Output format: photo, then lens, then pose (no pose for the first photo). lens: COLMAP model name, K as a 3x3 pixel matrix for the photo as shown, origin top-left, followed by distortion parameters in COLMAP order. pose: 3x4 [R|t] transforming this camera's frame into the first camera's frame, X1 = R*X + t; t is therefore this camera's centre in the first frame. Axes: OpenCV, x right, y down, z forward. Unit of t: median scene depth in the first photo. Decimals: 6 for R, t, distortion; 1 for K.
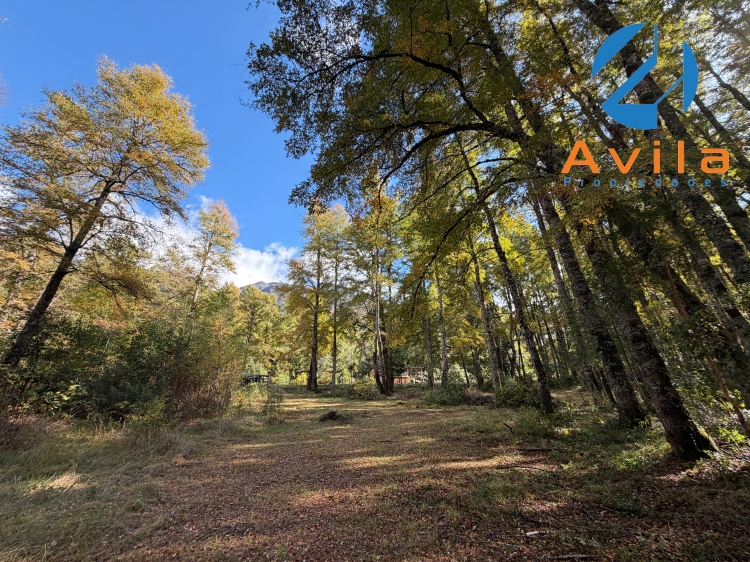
lens RADIAL K [[298.0, 0, 373.1], [0, 298.0, 287.7], [0, 0, 1]] dist [0.004178, -0.000406]
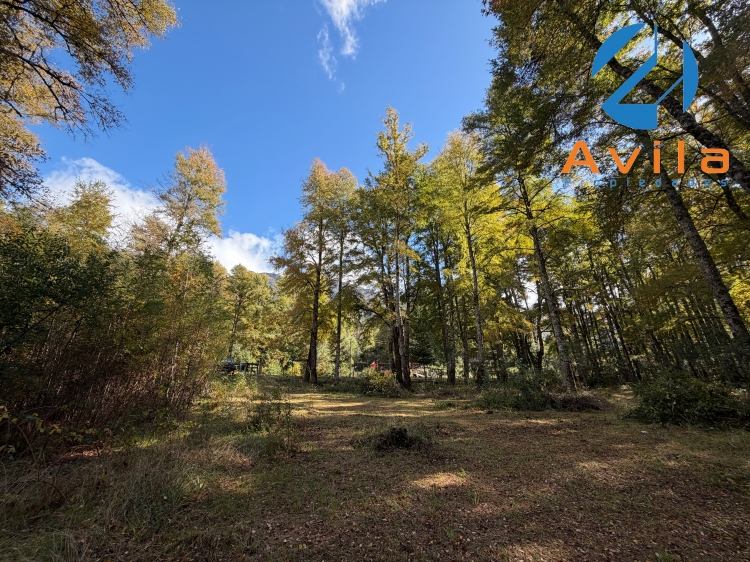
lens RADIAL K [[298.0, 0, 372.0], [0, 298.0, 285.1], [0, 0, 1]] dist [0.004178, -0.000406]
pose [[0.999055, 0.033702, 0.027435, -0.056419], [-0.033988, 0.999372, 0.010033, 0.049526], [-0.027080, -0.010956, 0.999573, 0.145059]]
